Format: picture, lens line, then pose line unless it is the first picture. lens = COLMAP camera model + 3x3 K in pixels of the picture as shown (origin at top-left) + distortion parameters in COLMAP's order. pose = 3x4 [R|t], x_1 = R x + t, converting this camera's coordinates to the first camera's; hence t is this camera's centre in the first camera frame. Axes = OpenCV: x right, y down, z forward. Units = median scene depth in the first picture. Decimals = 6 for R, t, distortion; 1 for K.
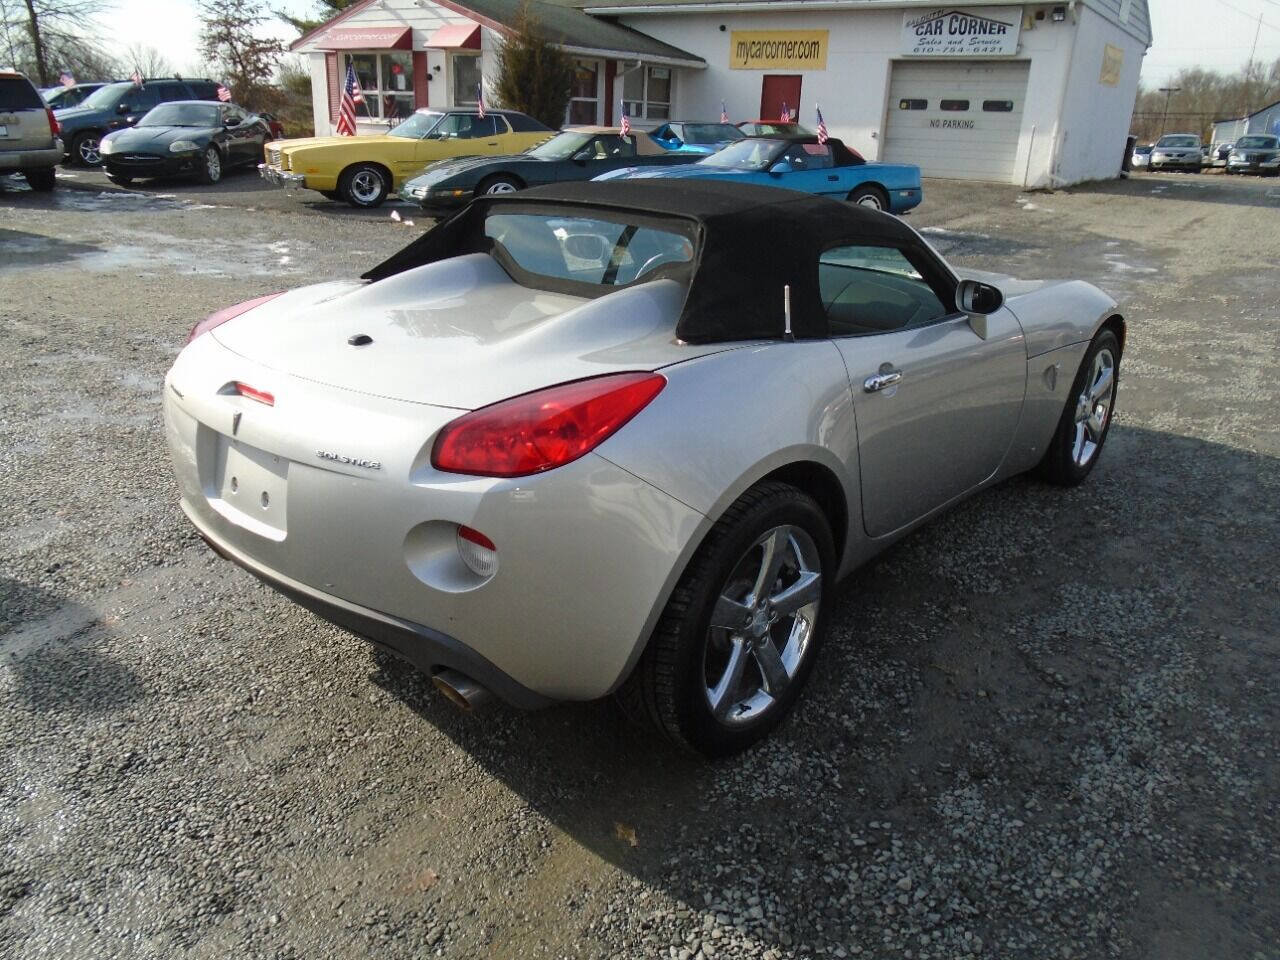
lens RADIAL K [[972.2, 0, 635.6], [0, 972.2, 478.6], [0, 0, 1]] dist [-0.016799, 0.008140]
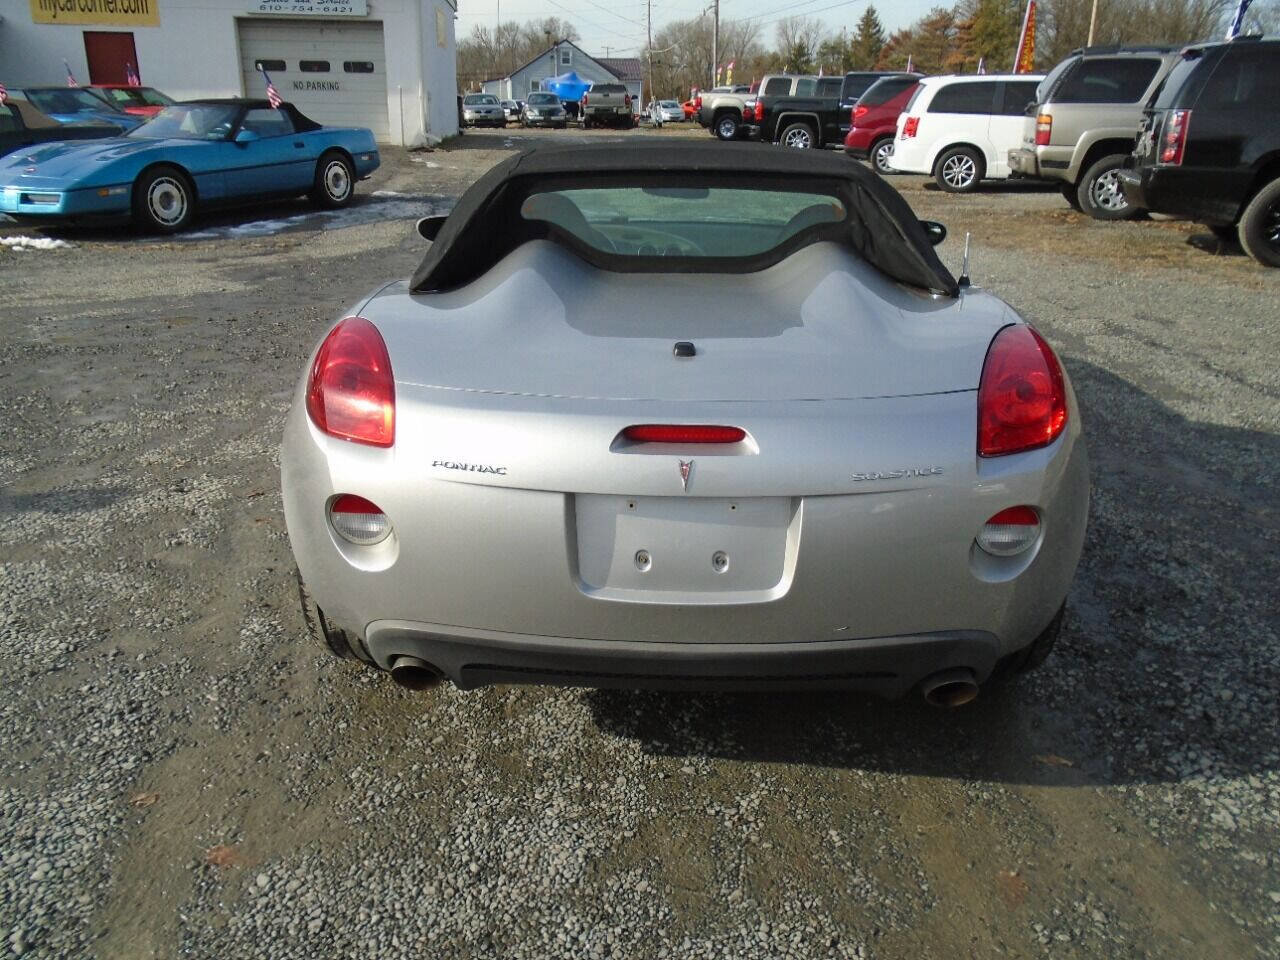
lens RADIAL K [[972.2, 0, 638.4], [0, 972.2, 476.4], [0, 0, 1]] dist [-0.016799, 0.008140]
pose [[0.772090, -0.243666, 0.586945, -0.126567], [0.224762, 0.968583, 0.106439, -0.020682], [-0.594440, 0.049743, 0.802600, 0.057158]]
